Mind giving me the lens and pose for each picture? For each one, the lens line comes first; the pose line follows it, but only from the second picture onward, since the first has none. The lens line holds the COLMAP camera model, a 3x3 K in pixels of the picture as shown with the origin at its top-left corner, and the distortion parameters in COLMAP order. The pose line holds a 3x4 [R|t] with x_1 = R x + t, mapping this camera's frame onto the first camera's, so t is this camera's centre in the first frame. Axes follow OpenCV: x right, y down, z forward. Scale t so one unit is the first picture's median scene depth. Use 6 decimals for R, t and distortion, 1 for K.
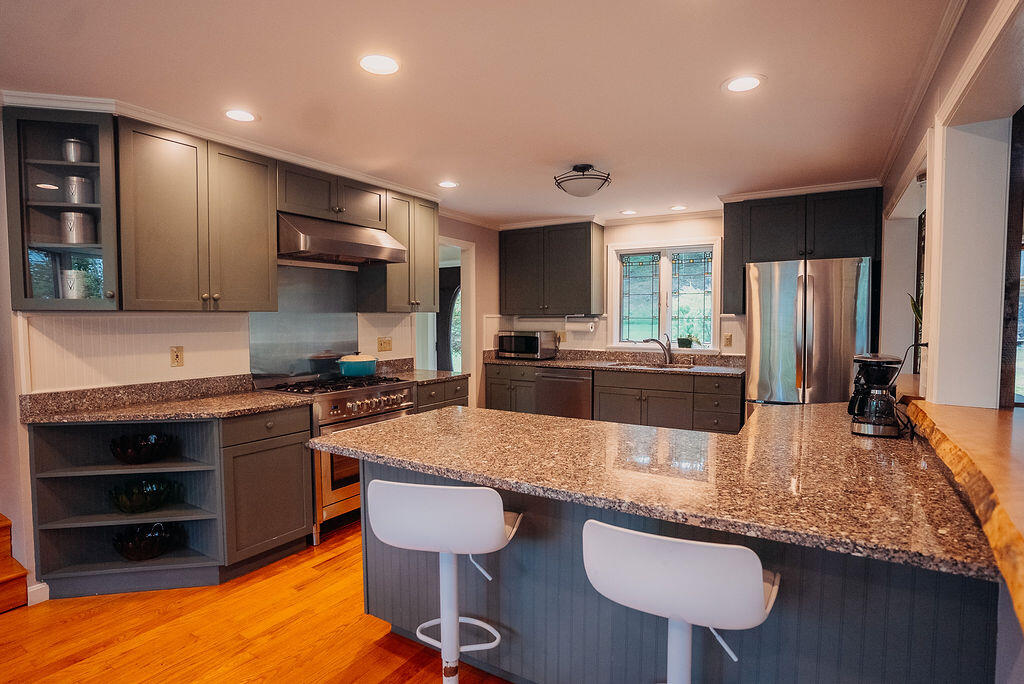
lens RADIAL K [[517.1, 0, 506.7], [0, 517.1, 347.8], [0, 0, 1]] dist [-0.072360, 0.030599]
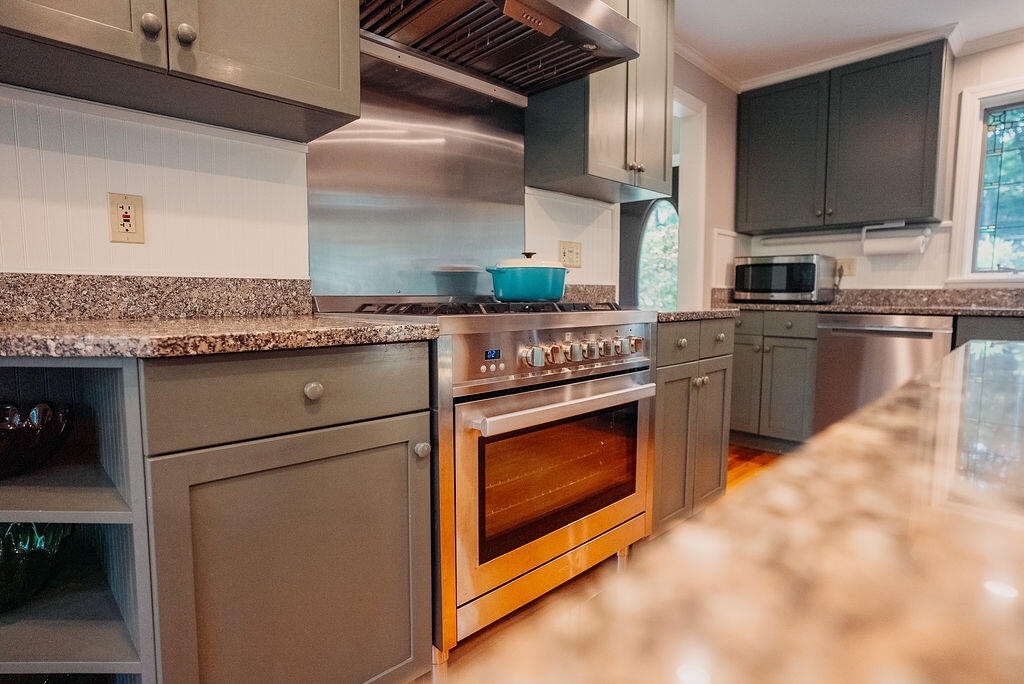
lens RADIAL K [[527.7, 0, 512.0], [0, 527.7, 342.0], [0, 0, 1]] dist [-0.029656, 0.000189]
pose [[0.972097, 0.024115, -0.233335, -0.228801], [-0.017005, 0.999329, 0.032436, 0.094316], [0.233960, -0.027563, 0.971855, 0.618571]]
